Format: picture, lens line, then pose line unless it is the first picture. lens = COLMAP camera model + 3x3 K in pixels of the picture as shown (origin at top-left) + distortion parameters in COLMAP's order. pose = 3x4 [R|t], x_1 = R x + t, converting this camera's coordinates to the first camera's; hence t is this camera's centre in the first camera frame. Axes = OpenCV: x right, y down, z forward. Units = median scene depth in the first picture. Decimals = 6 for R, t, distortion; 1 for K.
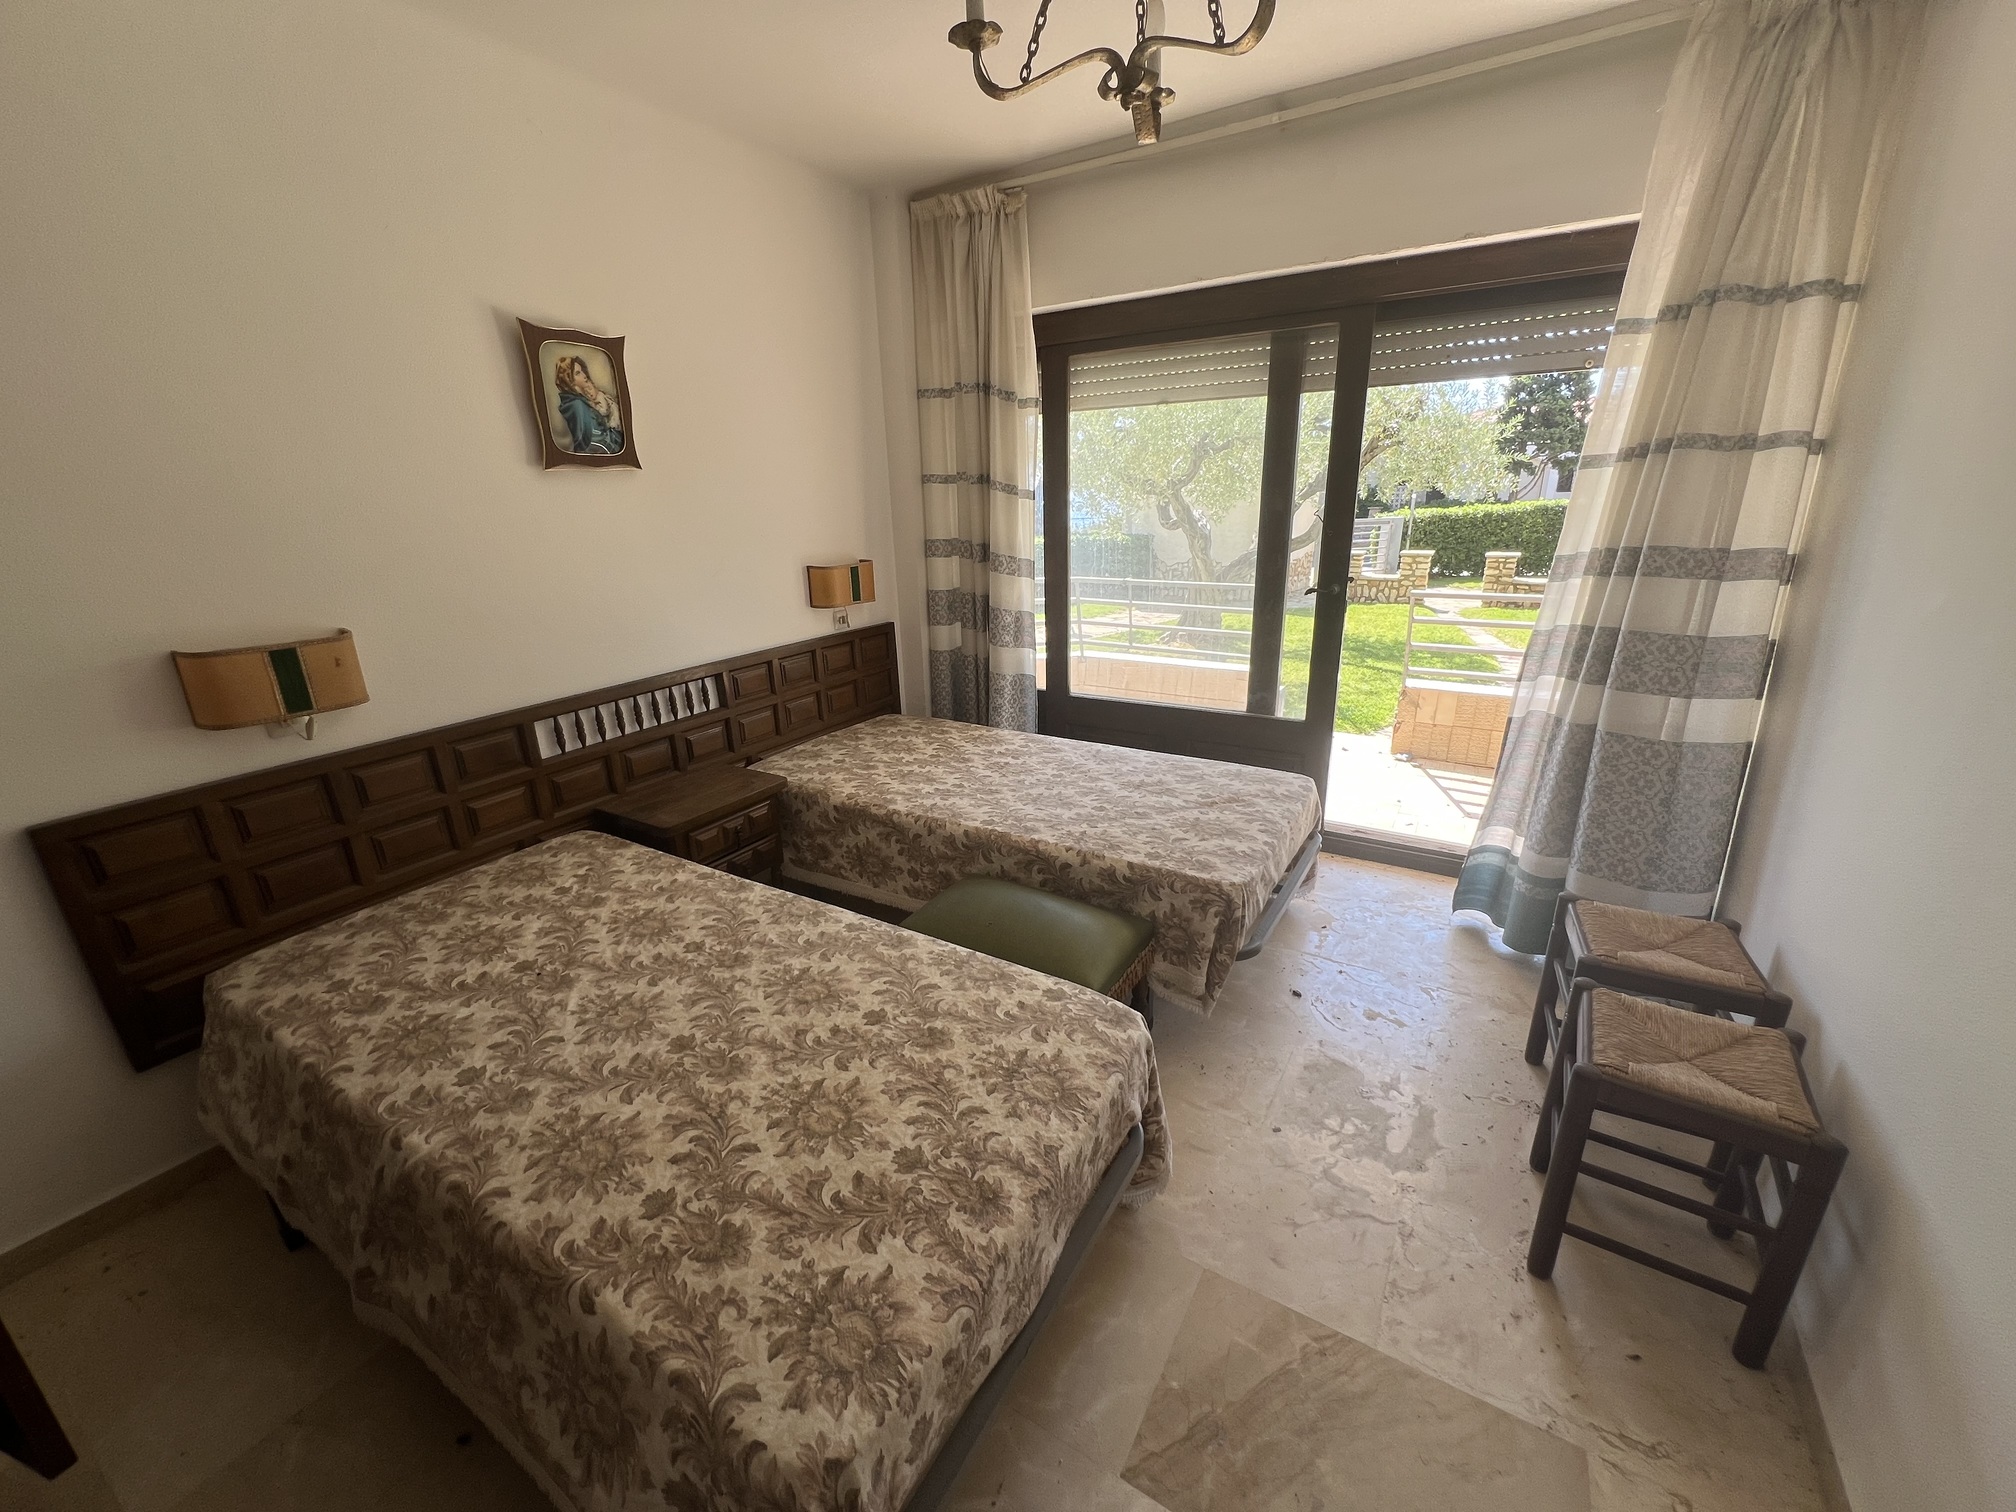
lens RADIAL K [[808.6, 0, 1005.3], [0, 808.6, 749.9], [0, 0, 1]] dist [-0.002352, -0.000075]
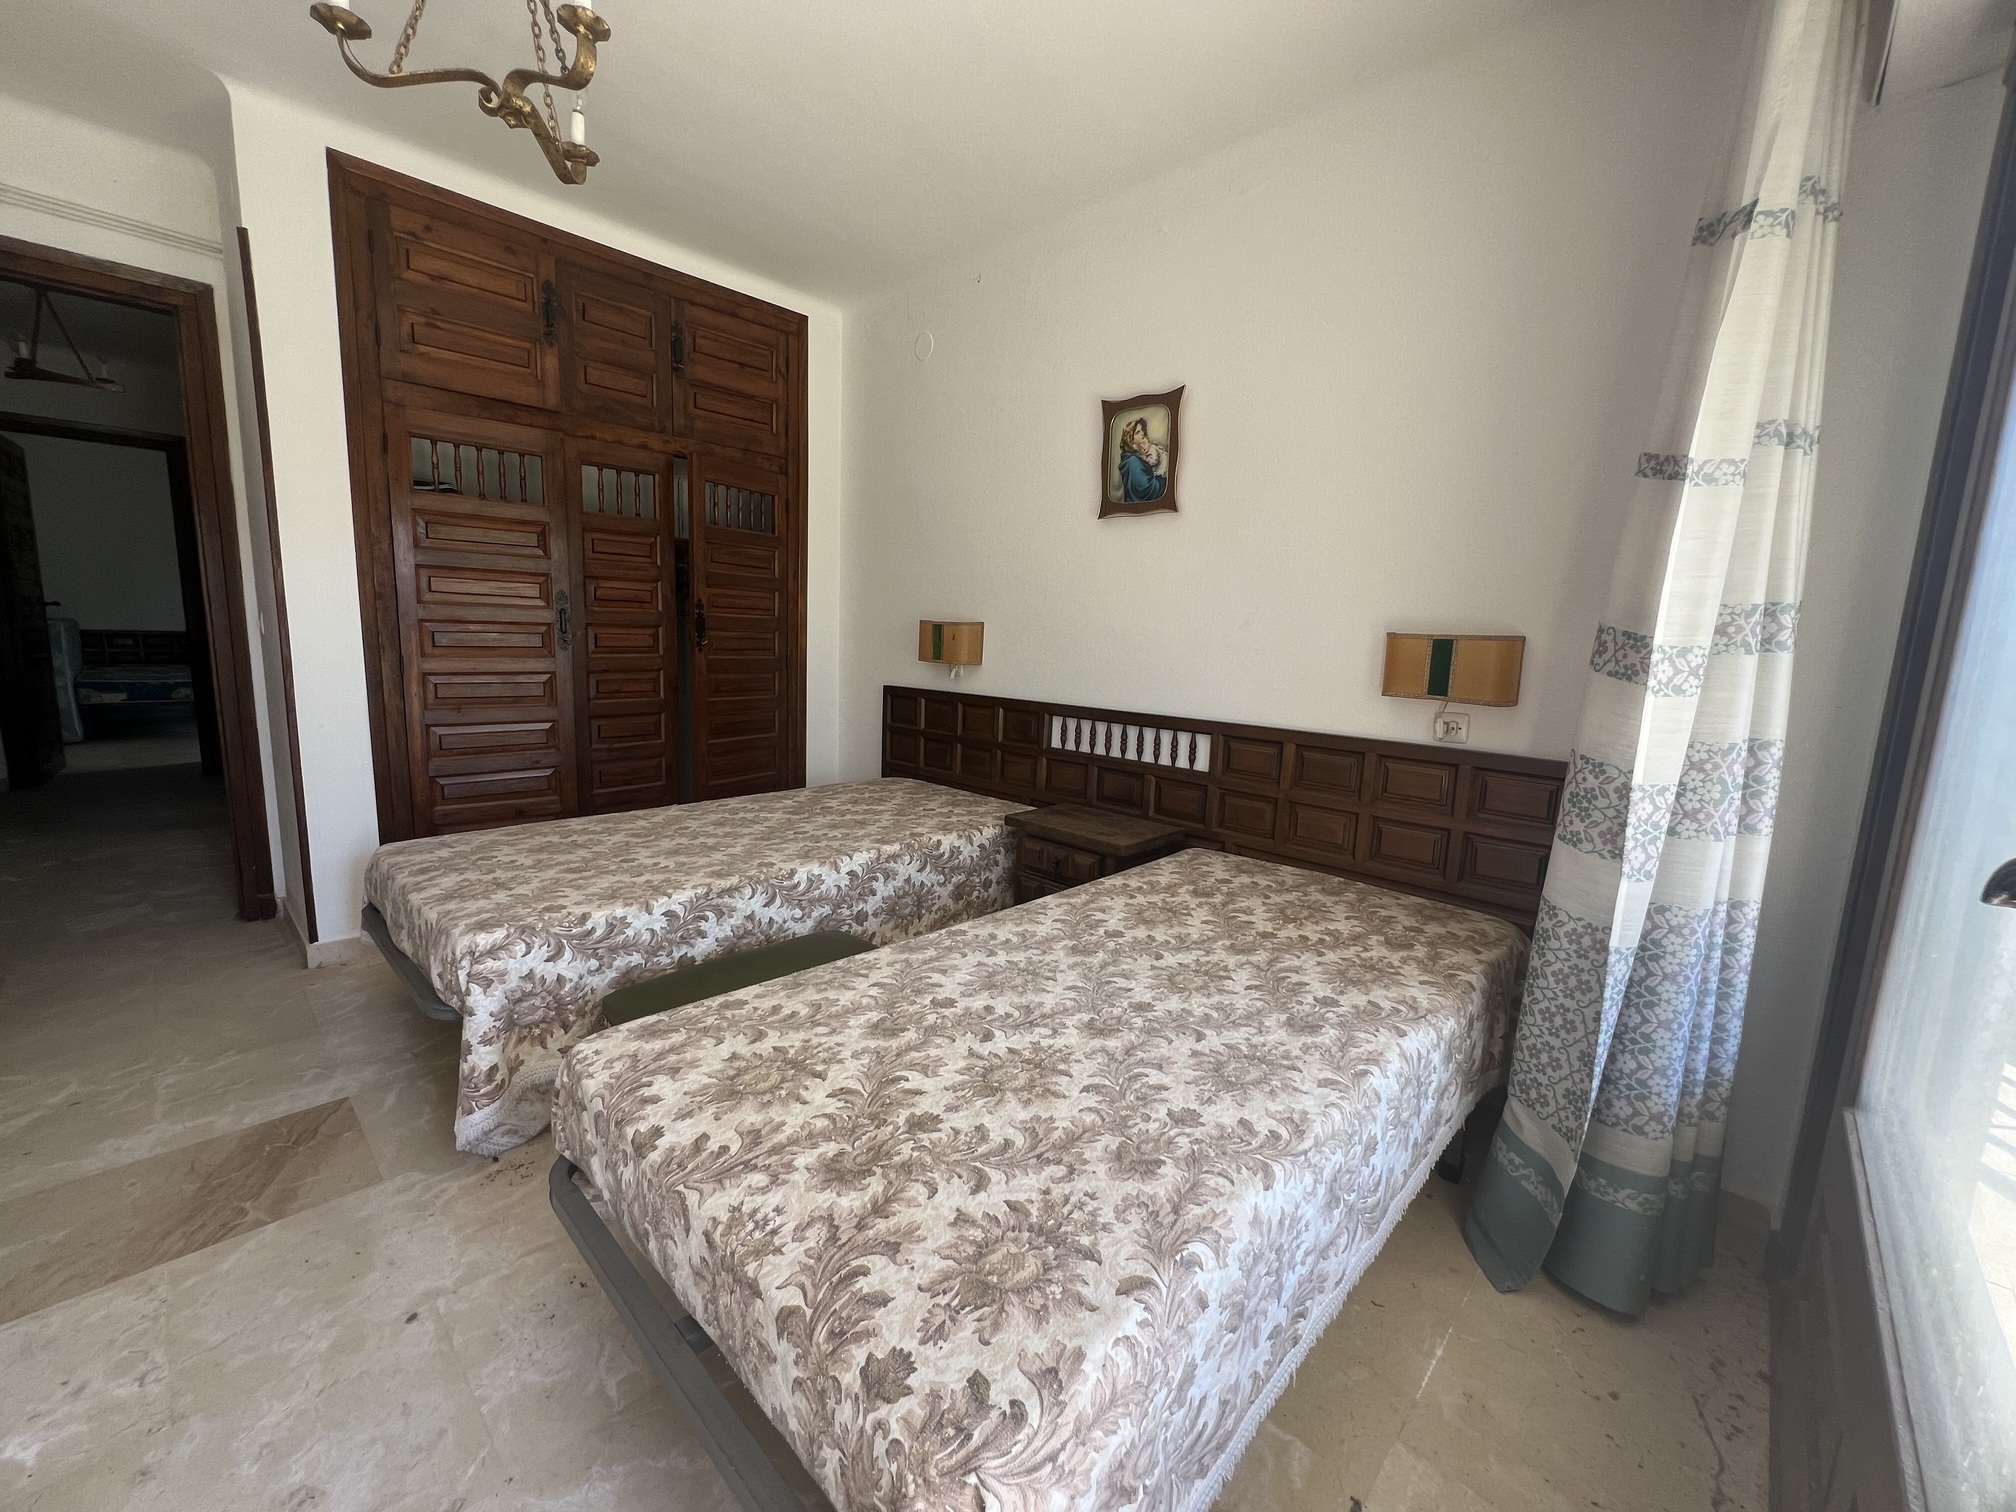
lens RADIAL K [[808.6, 0, 1004.2], [0, 808.6, 752.0], [0, 0, 1]] dist [-0.002352, -0.000075]
pose [[-0.209827, 0.163469, -0.963976, 0.647390], [-0.334665, 0.914363, 0.227901, -0.239100], [0.918679, 0.370429, -0.137151, 1.092244]]
